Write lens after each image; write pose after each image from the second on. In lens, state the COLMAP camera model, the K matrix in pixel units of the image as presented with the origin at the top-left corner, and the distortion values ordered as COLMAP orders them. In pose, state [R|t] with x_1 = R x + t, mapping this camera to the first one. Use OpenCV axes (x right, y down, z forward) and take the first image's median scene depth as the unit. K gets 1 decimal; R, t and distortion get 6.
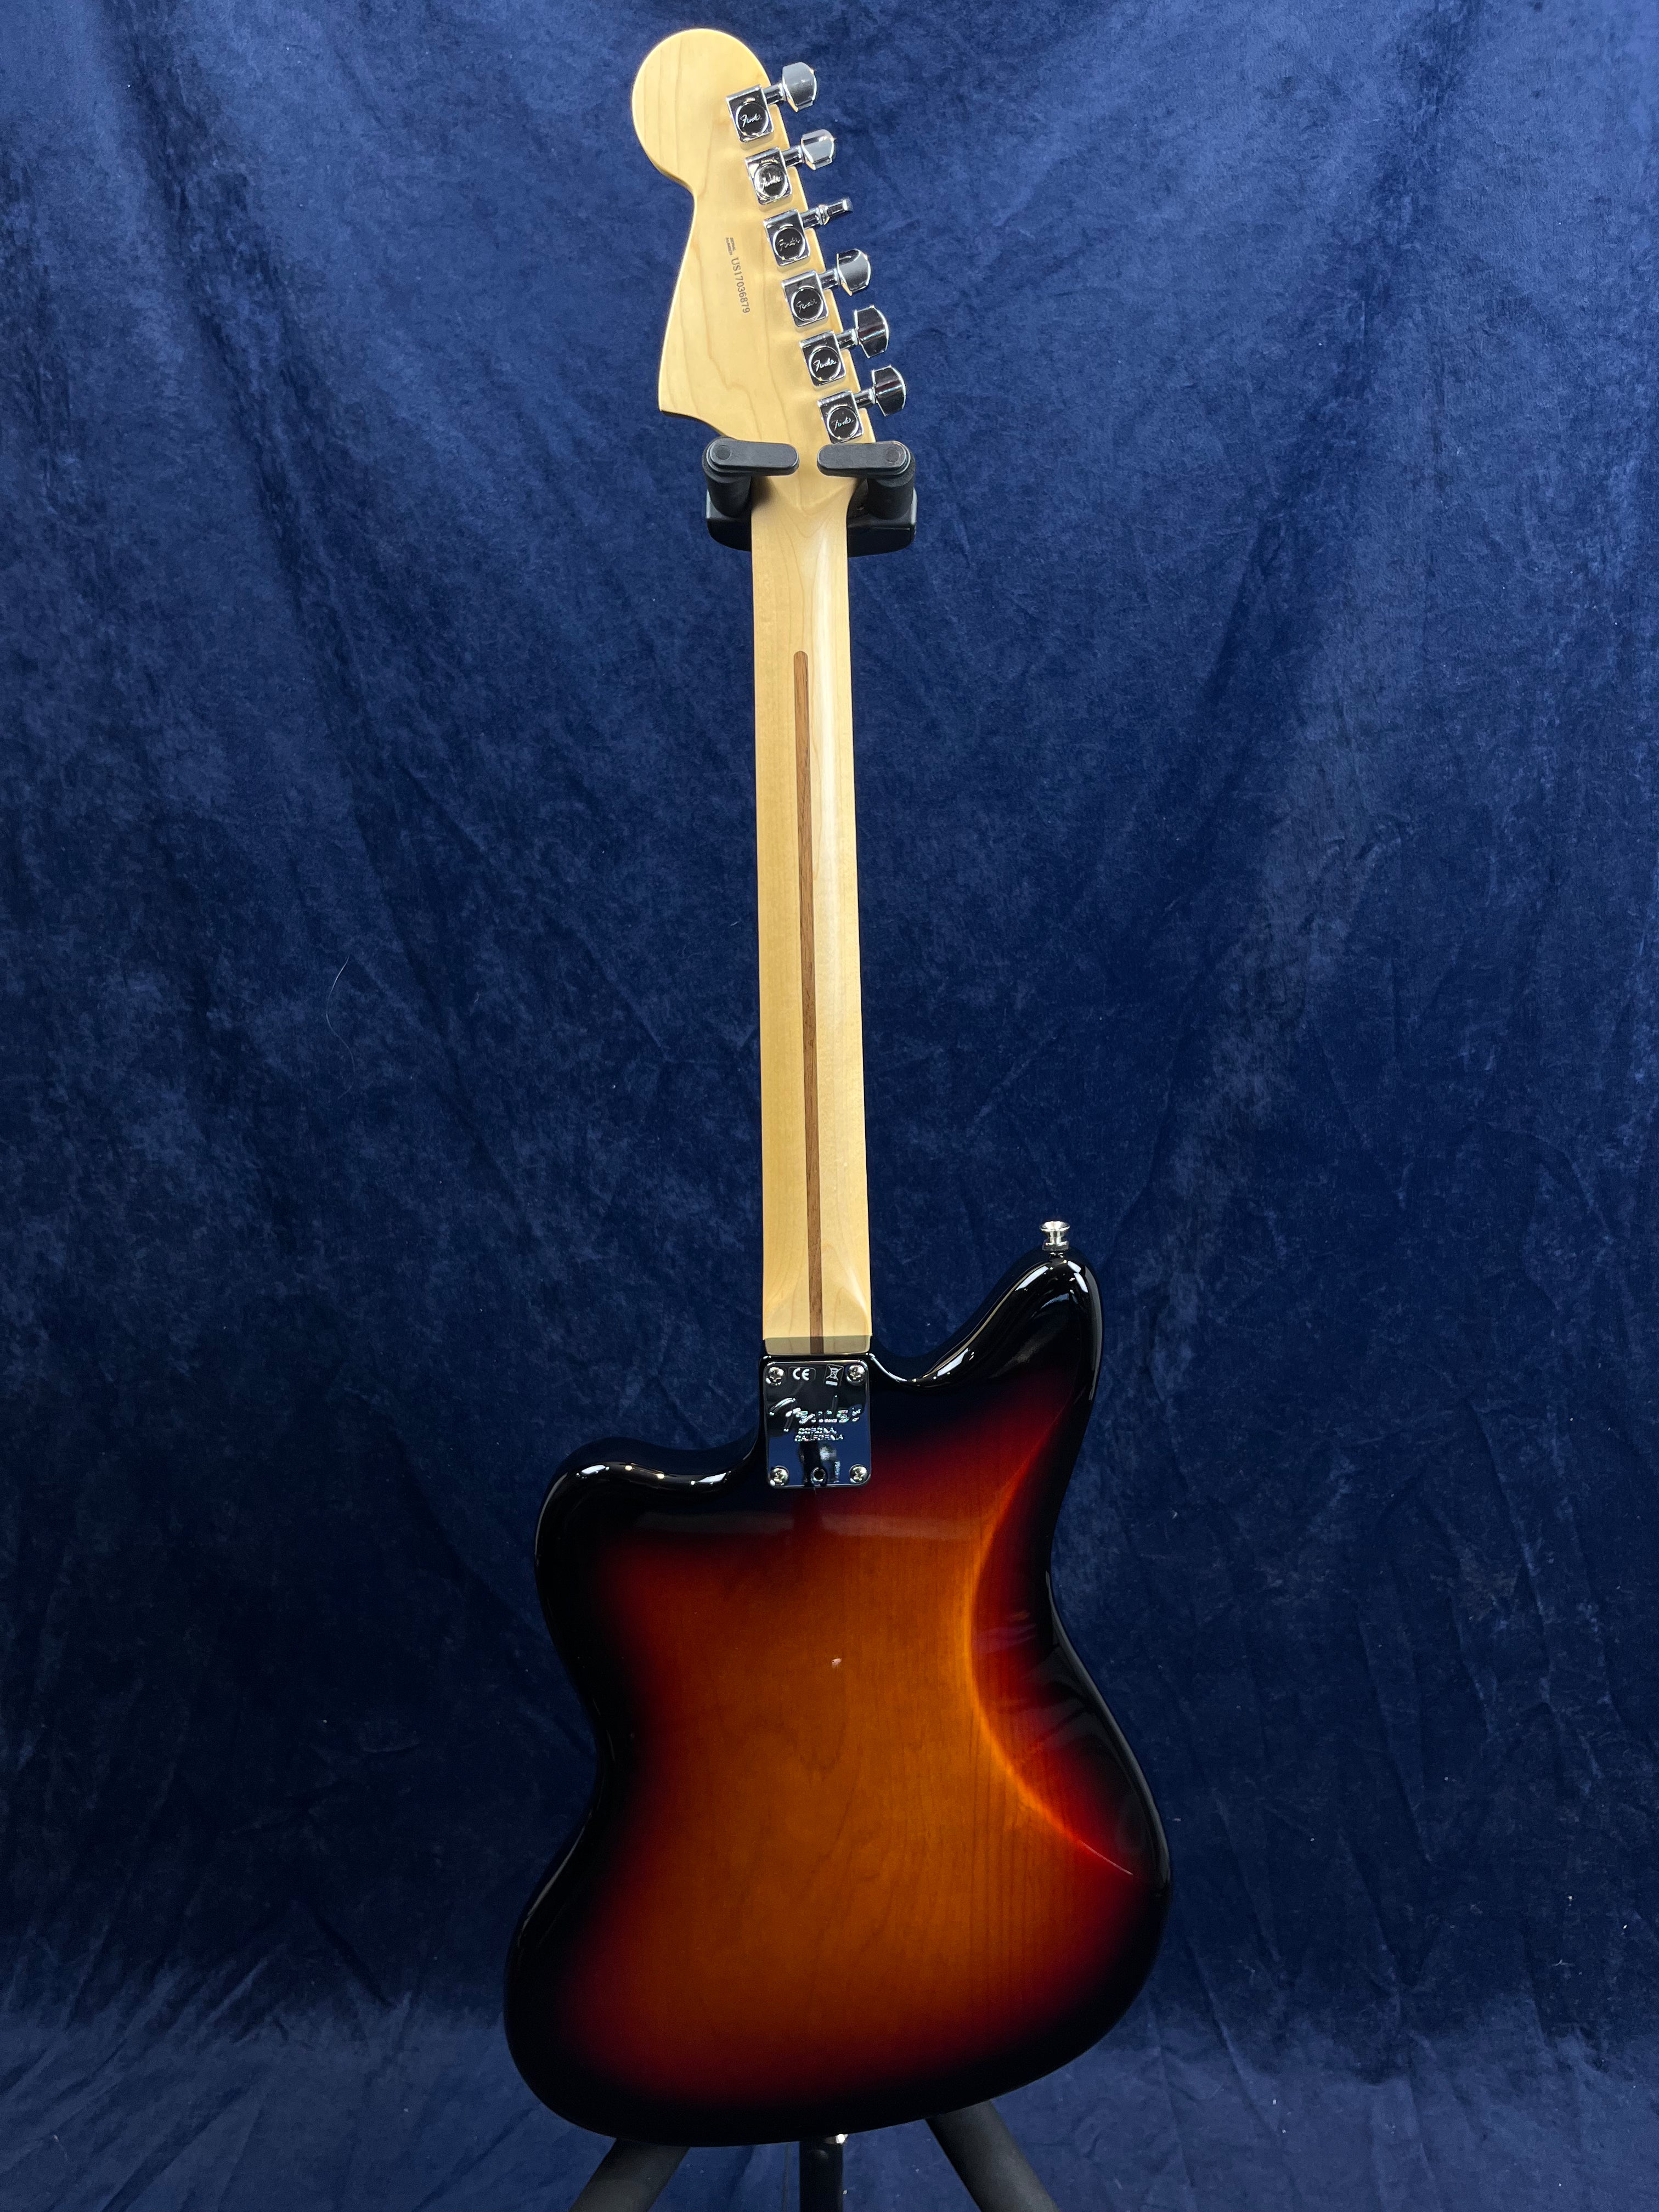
lens RADIAL K [[1668.3, 0, 848.8], [0, 1668.3, 1104.1], [0, 0, 1]] dist [0.051523, -0.081059]
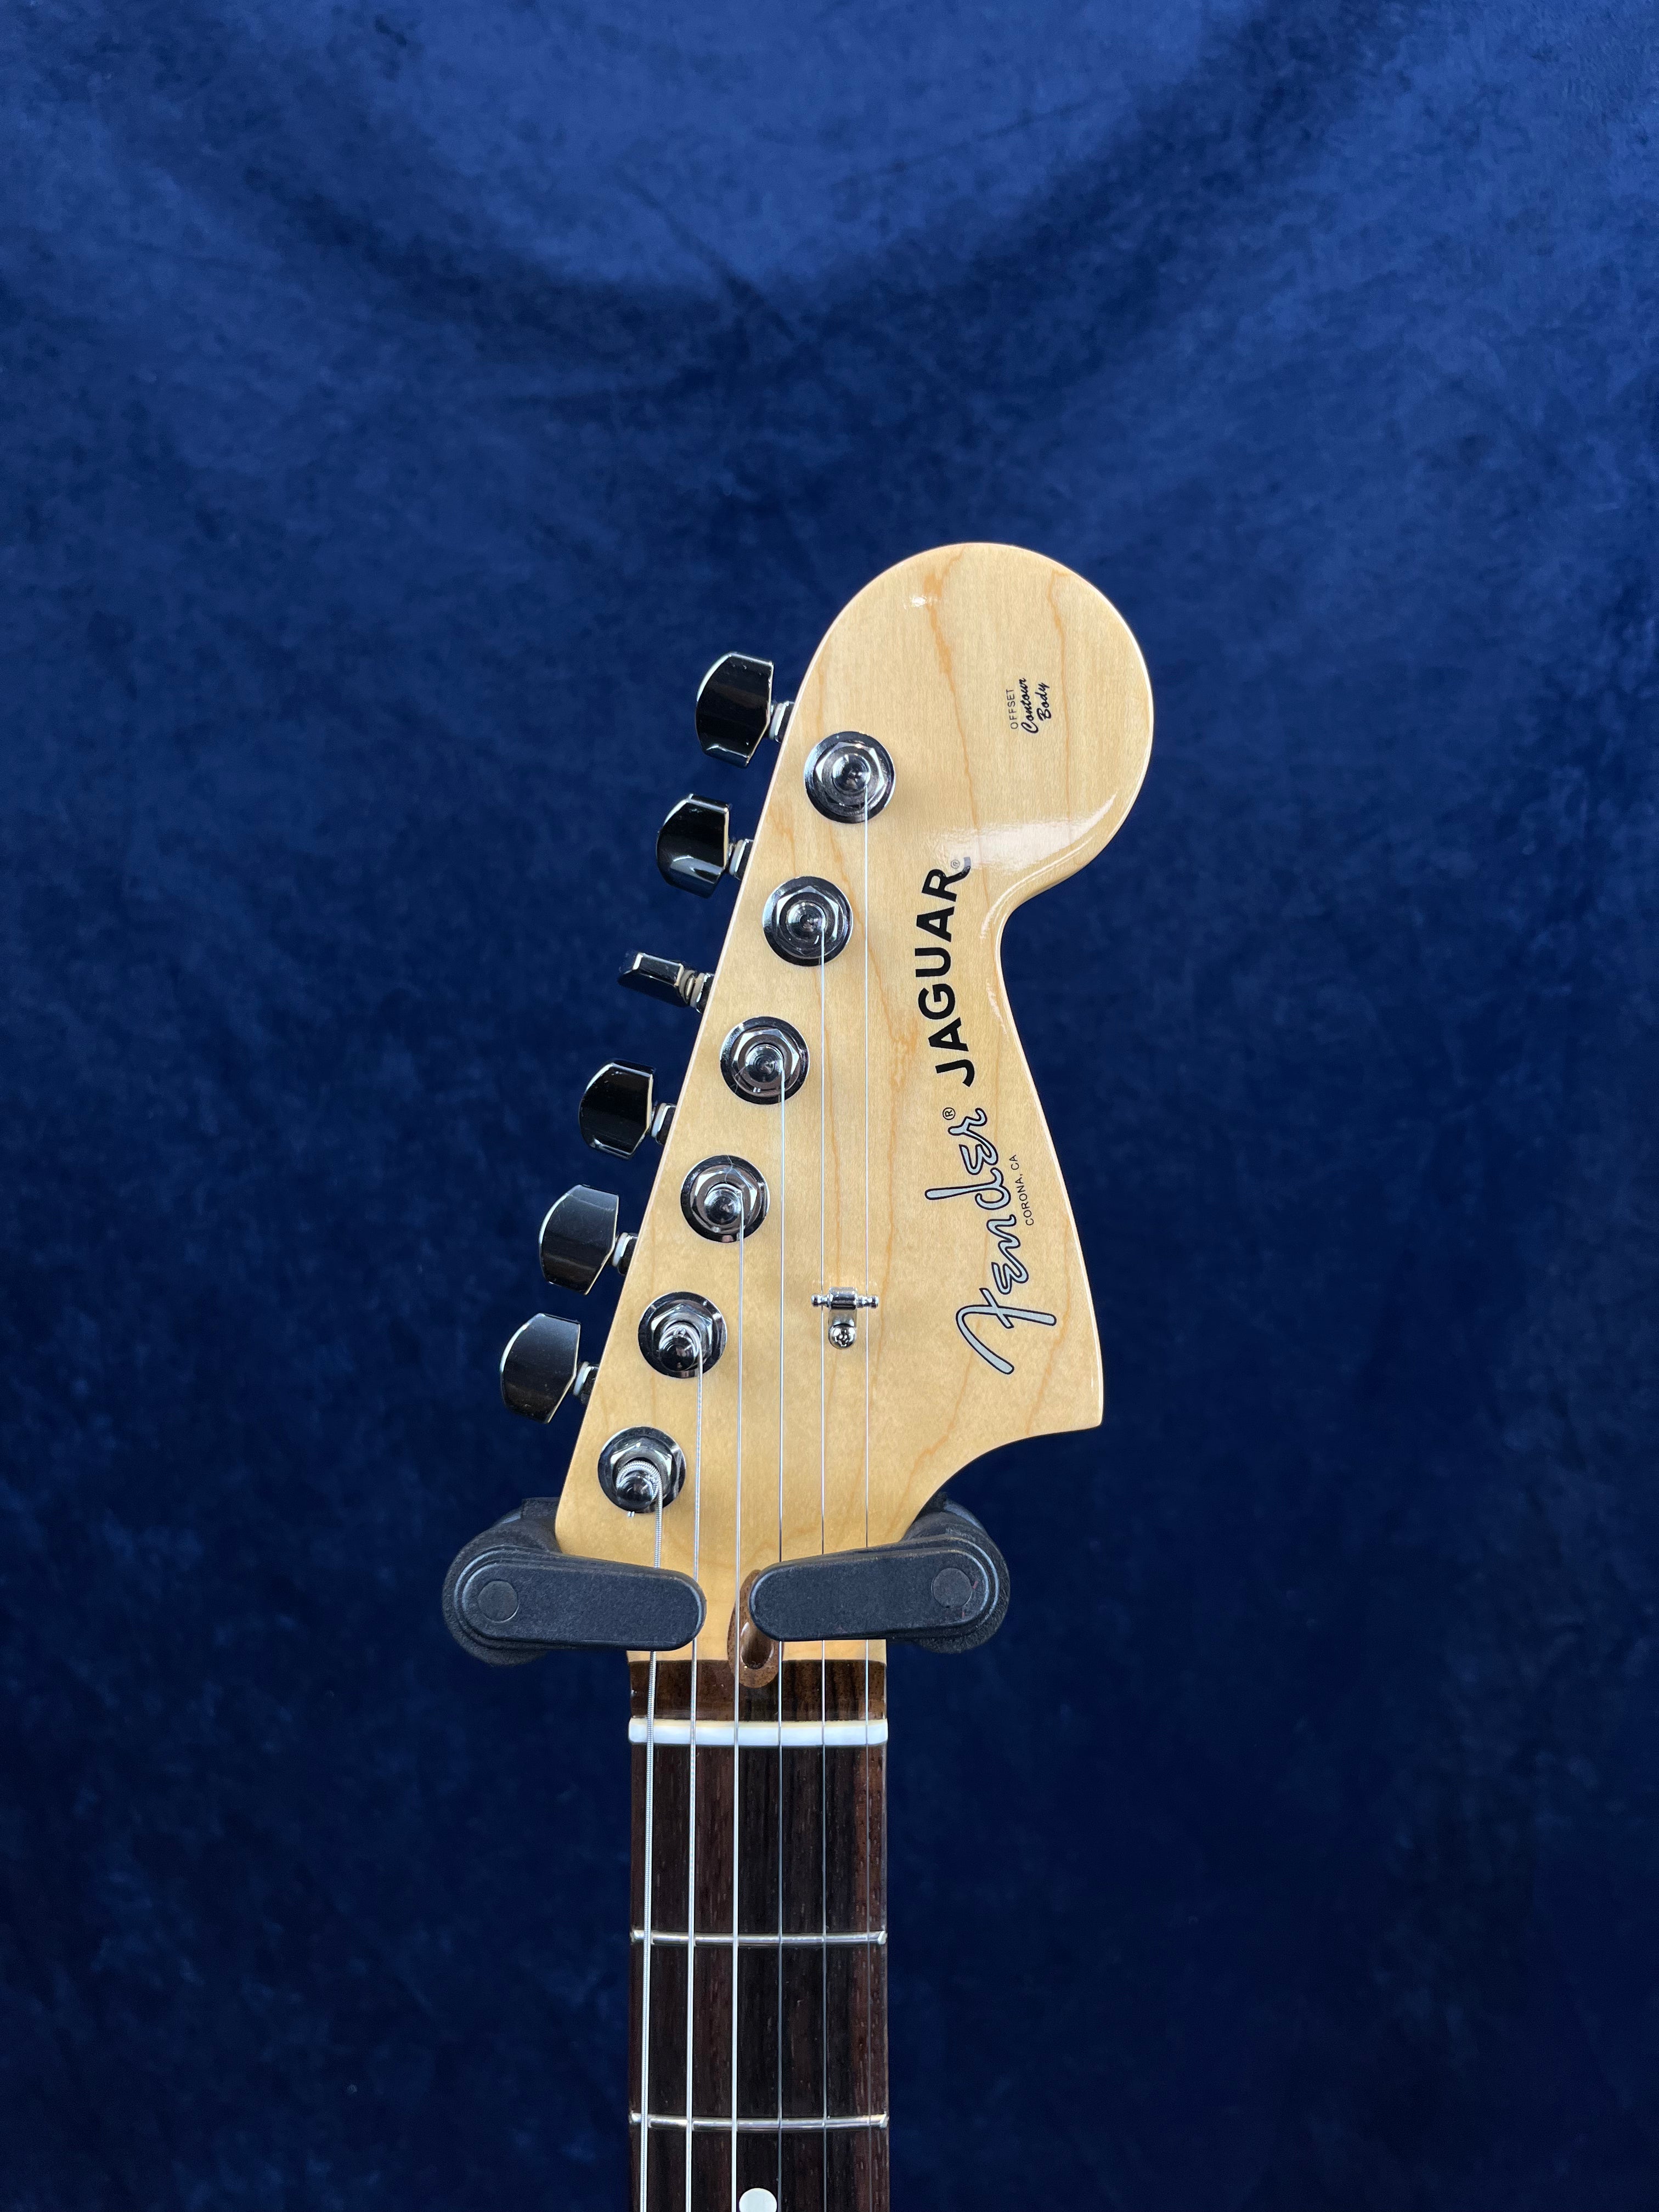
lens RADIAL K [[1697.3, 0, 827.0], [0, 1697.3, 1090.9], [0, 0, 1]] dist [0.037366, -0.063373]
pose [[0.995879, -0.017329, 0.089019, -0.026837], [0.025547, 0.995430, -0.092016, -0.291858], [-0.087018, 0.093911, 0.991770, 0.386597]]
